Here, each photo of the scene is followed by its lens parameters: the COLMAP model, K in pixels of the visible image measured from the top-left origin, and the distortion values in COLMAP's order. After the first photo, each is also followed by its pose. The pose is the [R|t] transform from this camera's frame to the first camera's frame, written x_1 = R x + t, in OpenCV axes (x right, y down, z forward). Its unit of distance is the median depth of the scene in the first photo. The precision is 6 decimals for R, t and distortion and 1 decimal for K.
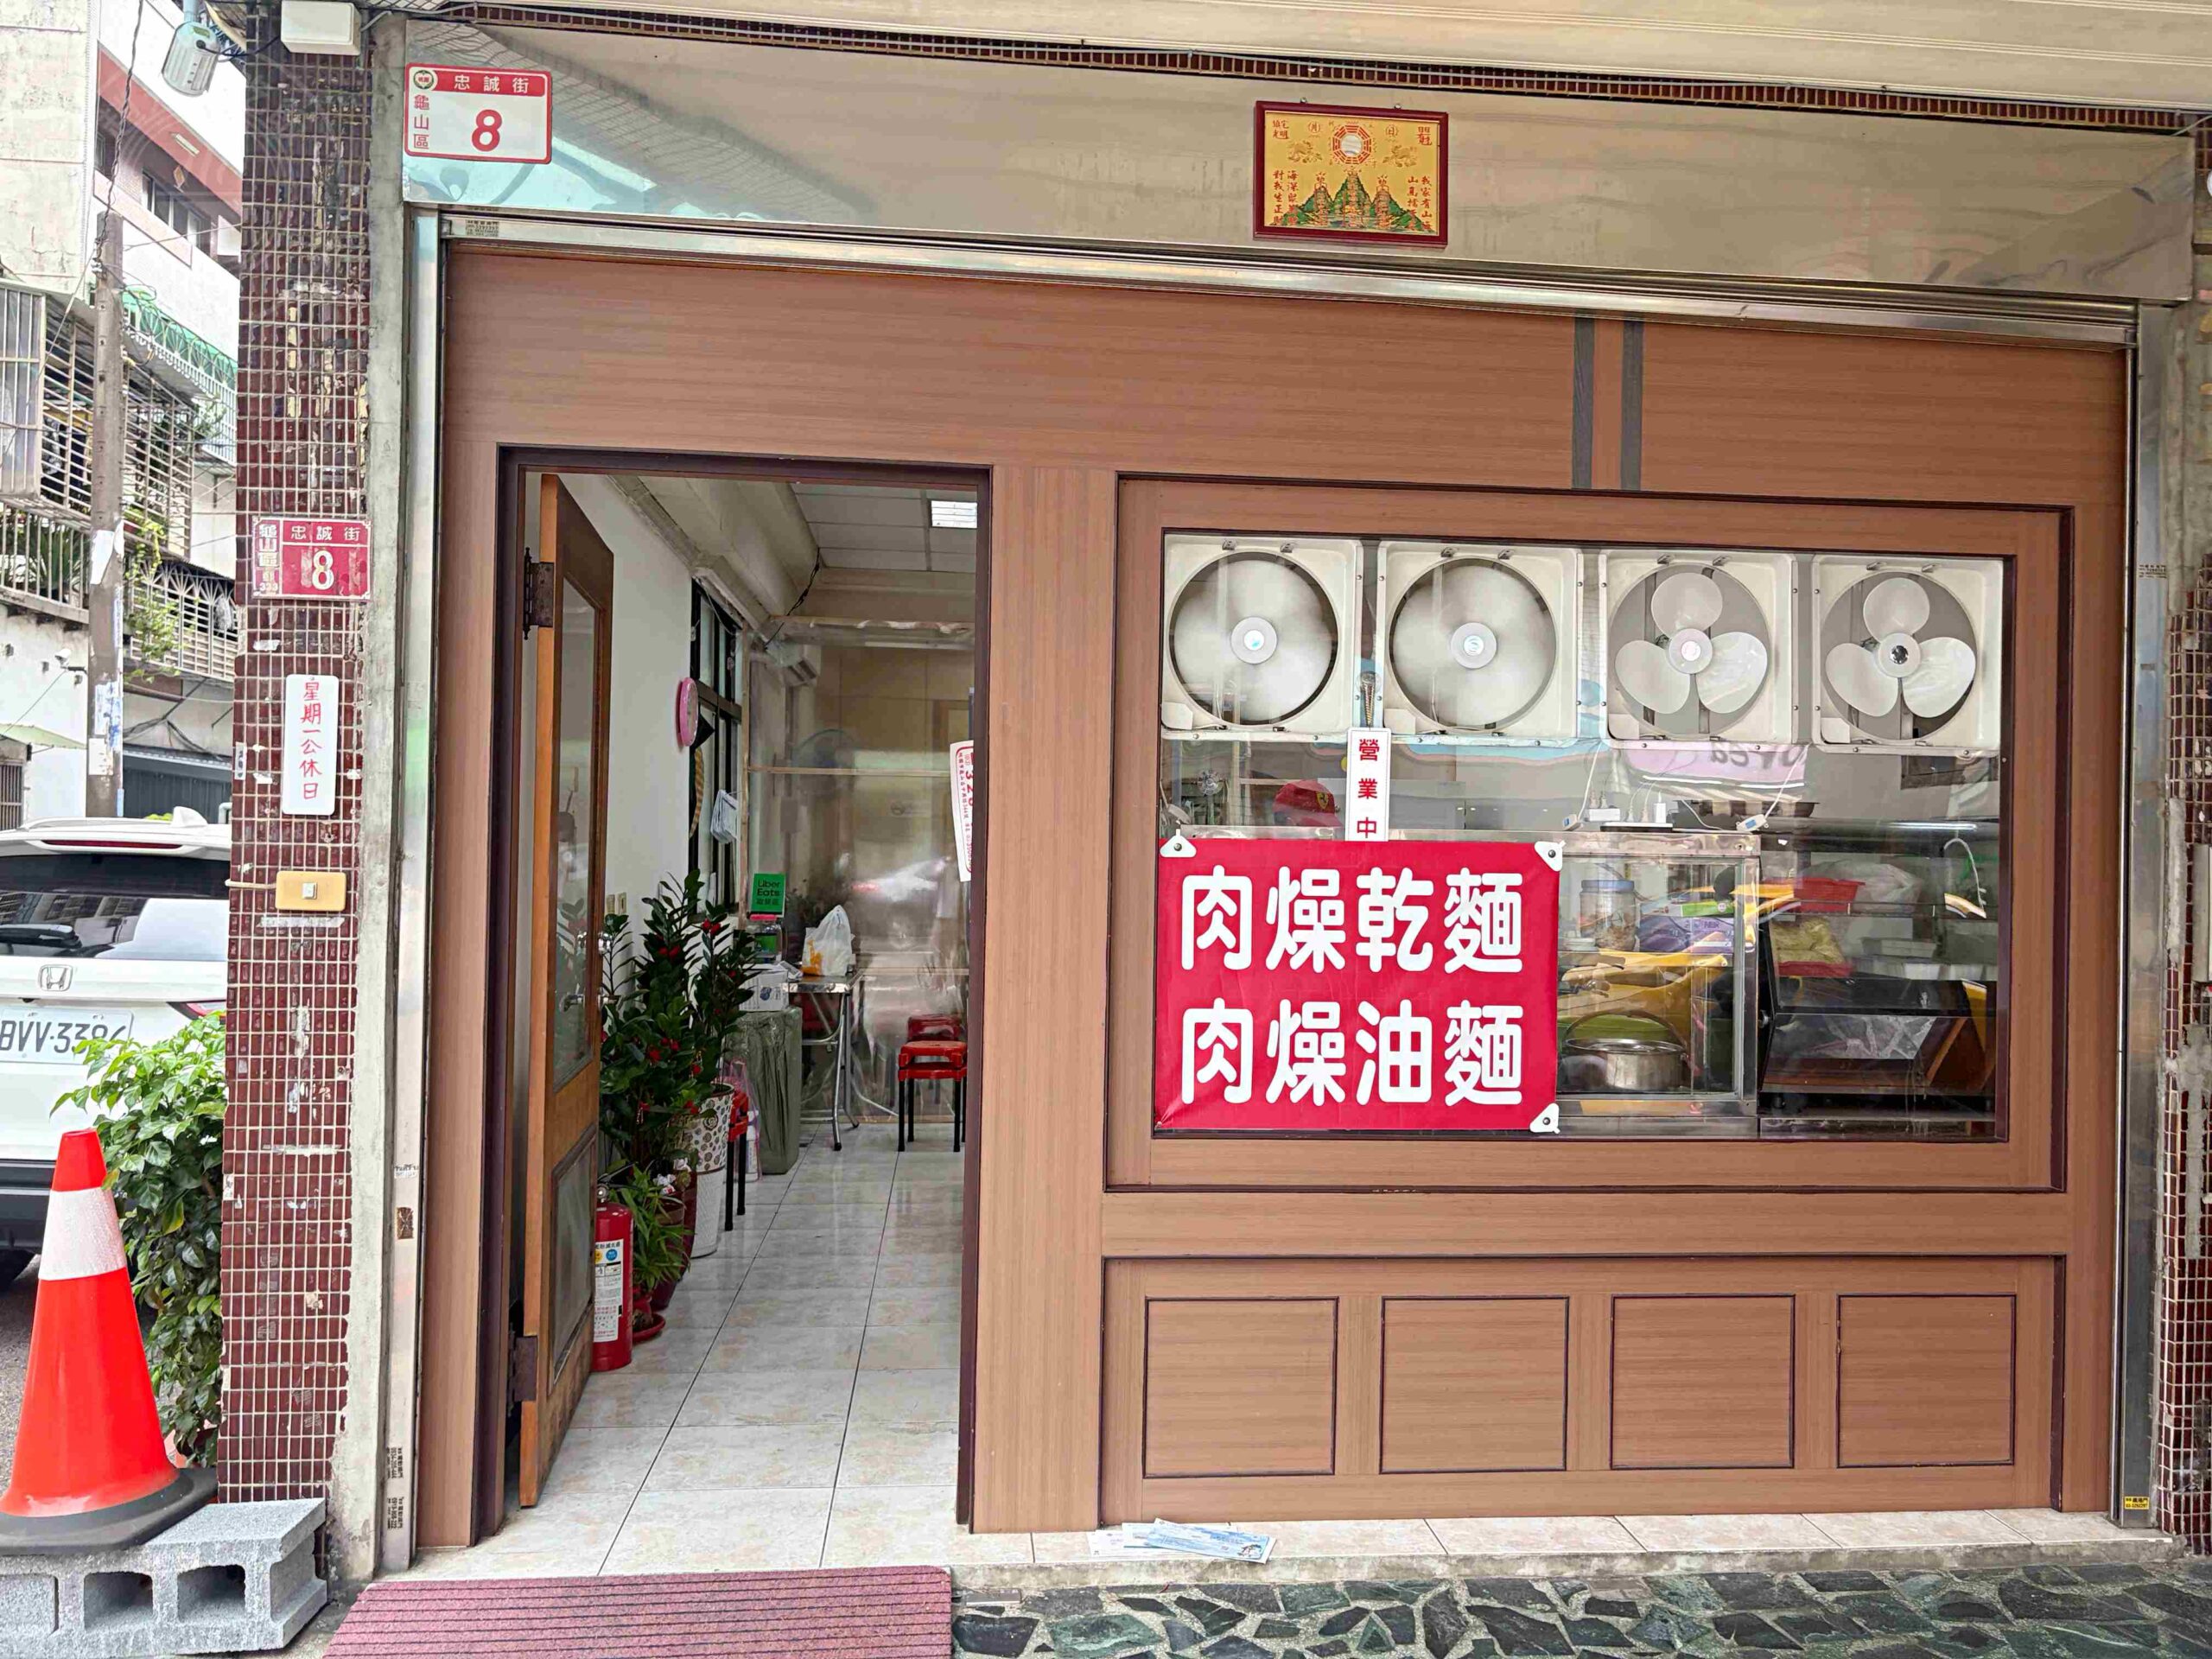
lens RADIAL K [[1673.7, 0, 1109.0], [0, 1673.7, 818.9], [0, 0, 1]] dist [0.048377, -0.047180]
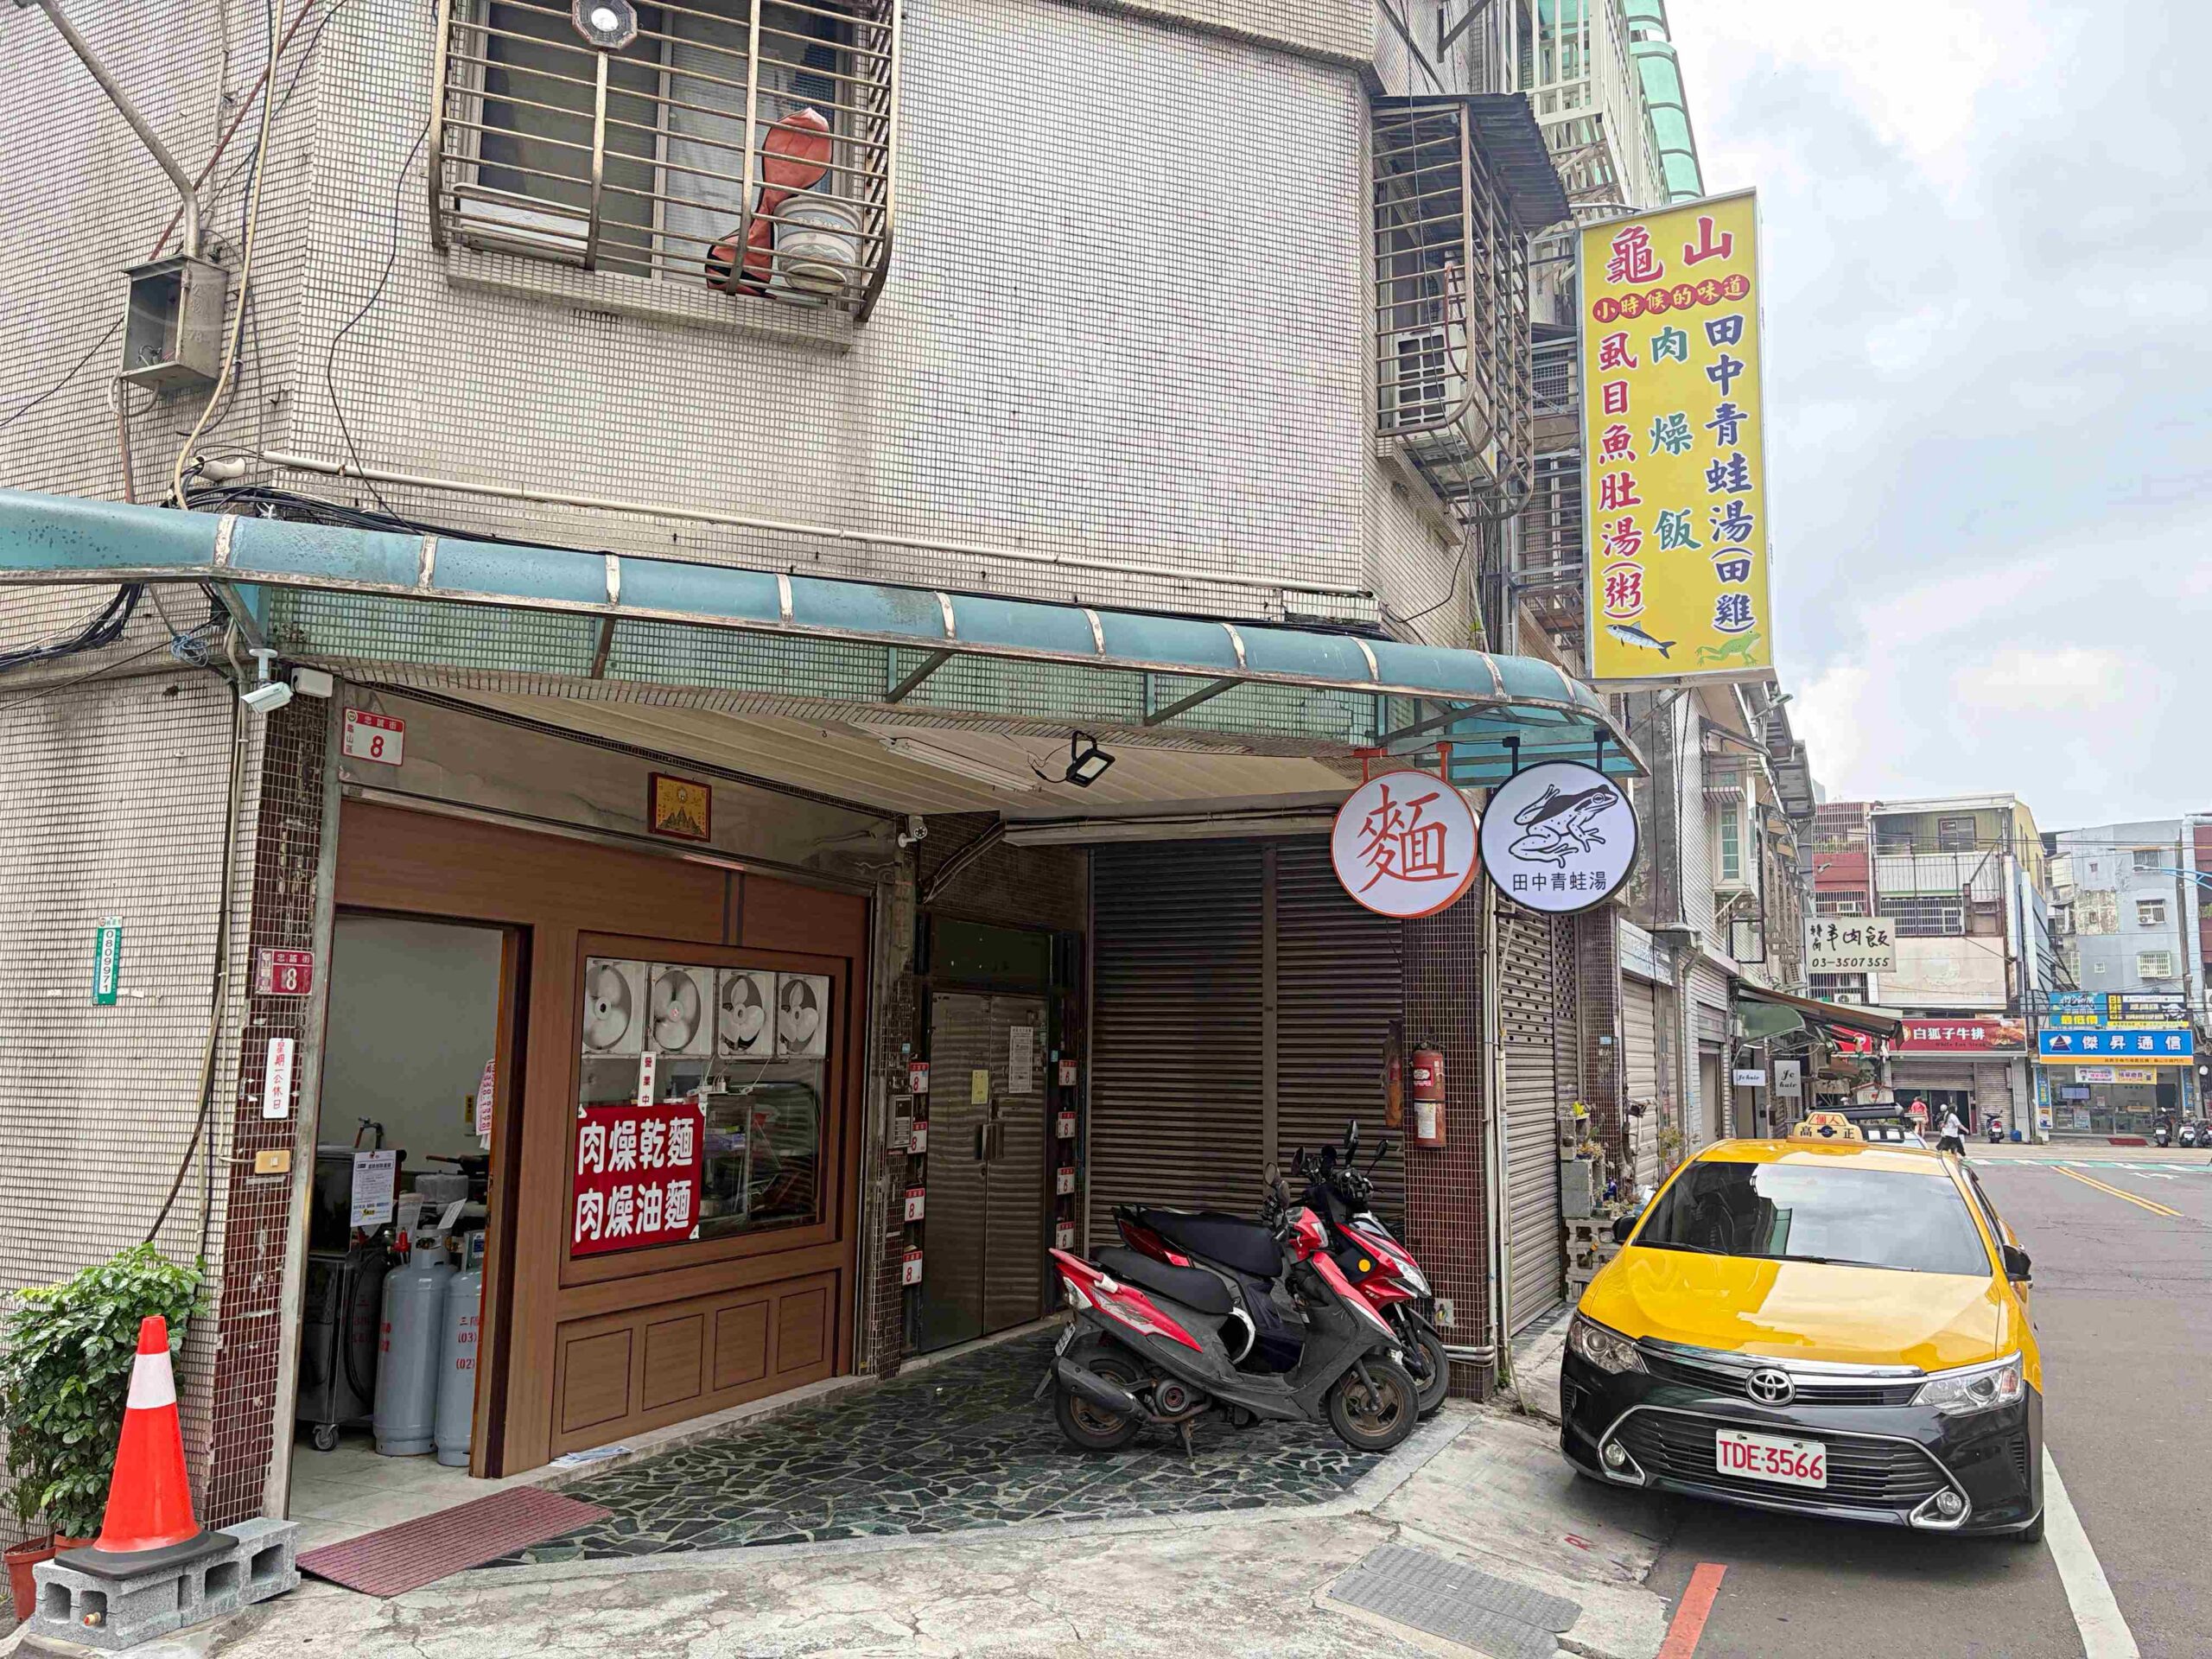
lens RADIAL K [[1673.7, 0, 1109.1], [0, 1673.7, 828.5], [0, 0, 1]] dist [0.048377, -0.047180]
pose [[0.504123, 0.104293, 0.857312, -1.402541], [-0.010952, 0.993374, -0.114405, -0.098179], [-0.863563, 0.048285, 0.501924, -0.582566]]
